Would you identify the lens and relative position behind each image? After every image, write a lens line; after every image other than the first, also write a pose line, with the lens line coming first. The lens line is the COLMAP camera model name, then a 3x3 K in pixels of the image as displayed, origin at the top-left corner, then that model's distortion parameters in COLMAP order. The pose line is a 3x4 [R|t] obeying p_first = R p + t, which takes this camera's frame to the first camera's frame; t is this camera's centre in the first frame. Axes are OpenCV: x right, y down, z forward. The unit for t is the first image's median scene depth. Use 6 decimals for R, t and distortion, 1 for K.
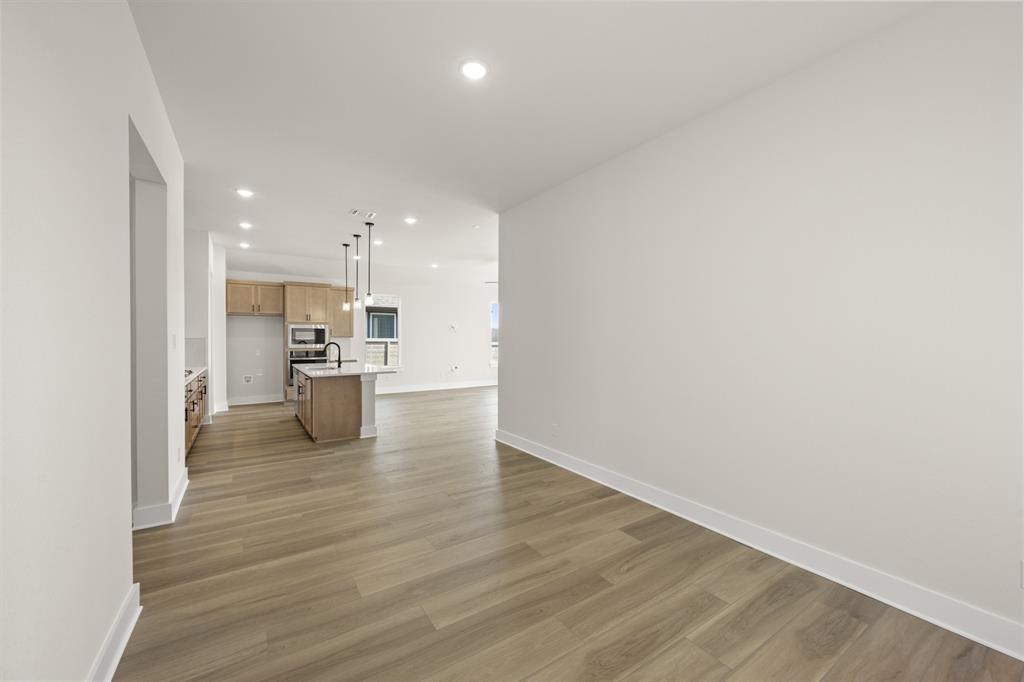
lens RADIAL K [[403.4, 0, 513.9], [0, 403.4, 341.9], [0, 0, 1]] dist [0.000701, 0.000052]
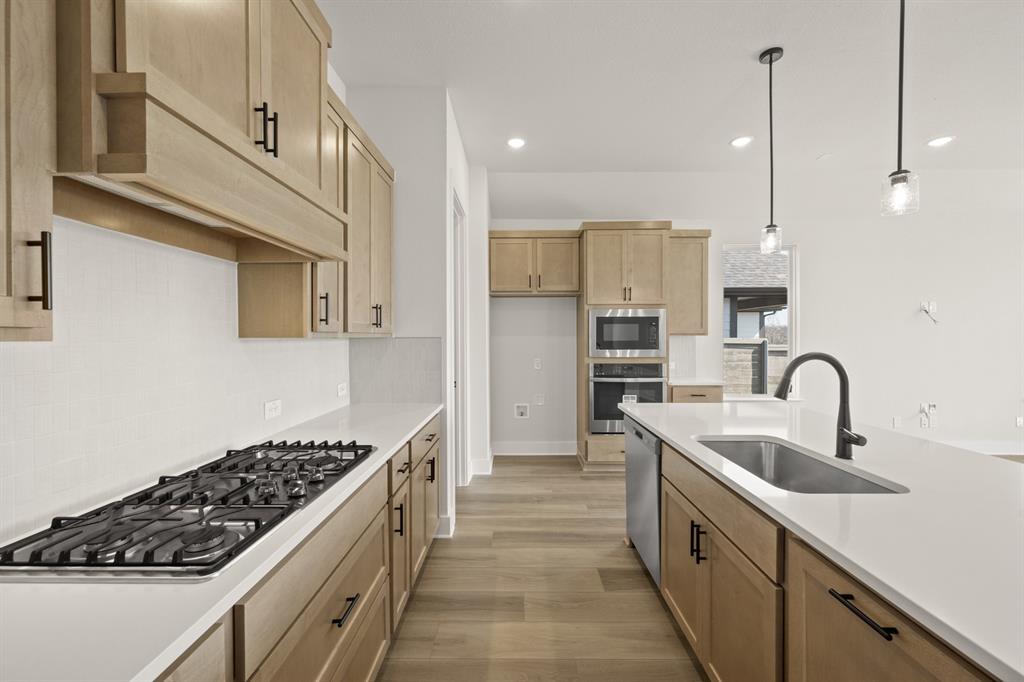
lens RADIAL K [[403.4, 0, 512.2], [0, 403.4, 339.6], [0, 0, 1]] dist [0.000701, 0.000052]
pose [[0.827348, -0.000881, -0.561690, -0.362118], [-0.002510, 0.999983, -0.005265, -0.003512], [0.561685, 0.005765, 0.827331, 0.540004]]
